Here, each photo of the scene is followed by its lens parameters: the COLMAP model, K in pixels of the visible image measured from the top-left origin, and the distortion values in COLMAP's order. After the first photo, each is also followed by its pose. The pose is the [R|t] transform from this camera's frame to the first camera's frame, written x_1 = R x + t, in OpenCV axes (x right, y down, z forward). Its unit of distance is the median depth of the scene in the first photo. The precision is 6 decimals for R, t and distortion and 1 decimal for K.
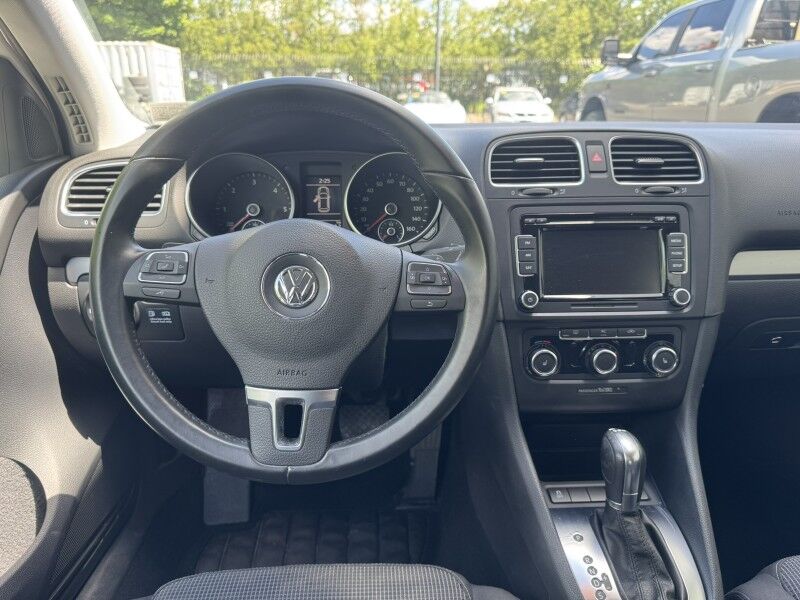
lens RADIAL K [[557.6, 0, 402.5], [0, 557.6, 298.0], [0, 0, 1]] dist [0.031862, -0.030611]
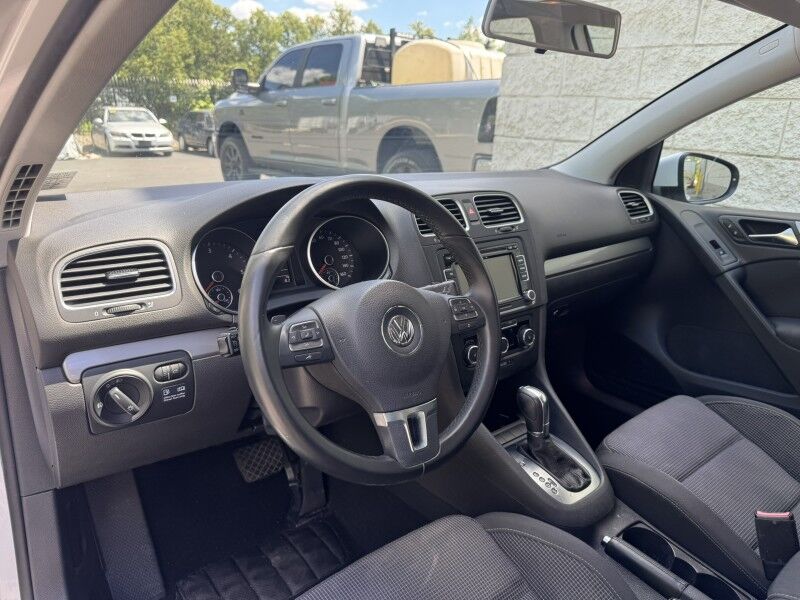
lens RADIAL K [[557.6, 0, 399.6], [0, 557.6, 305.6], [0, 0, 1]] dist [0.031862, -0.030611]
pose [[0.810751, -0.164325, 0.561854, -0.068853], [0.175928, 0.983820, 0.033874, -0.009114], [-0.558330, 0.071382, 0.826542, -0.008712]]
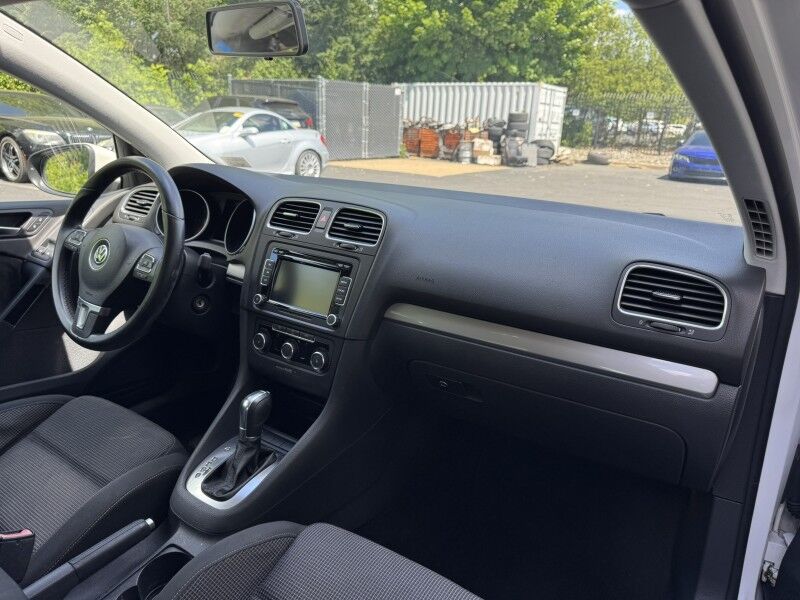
lens RADIAL K [[557.6, 0, 403.8], [0, 557.6, 300.4], [0, 0, 1]] dist [0.031862, -0.030611]
pose [[0.804169, 0.212067, -0.555283, 0.143620], [-0.241275, 0.970227, 0.021119, -0.012591], [0.543229, 0.116993, 0.831393, -0.009641]]
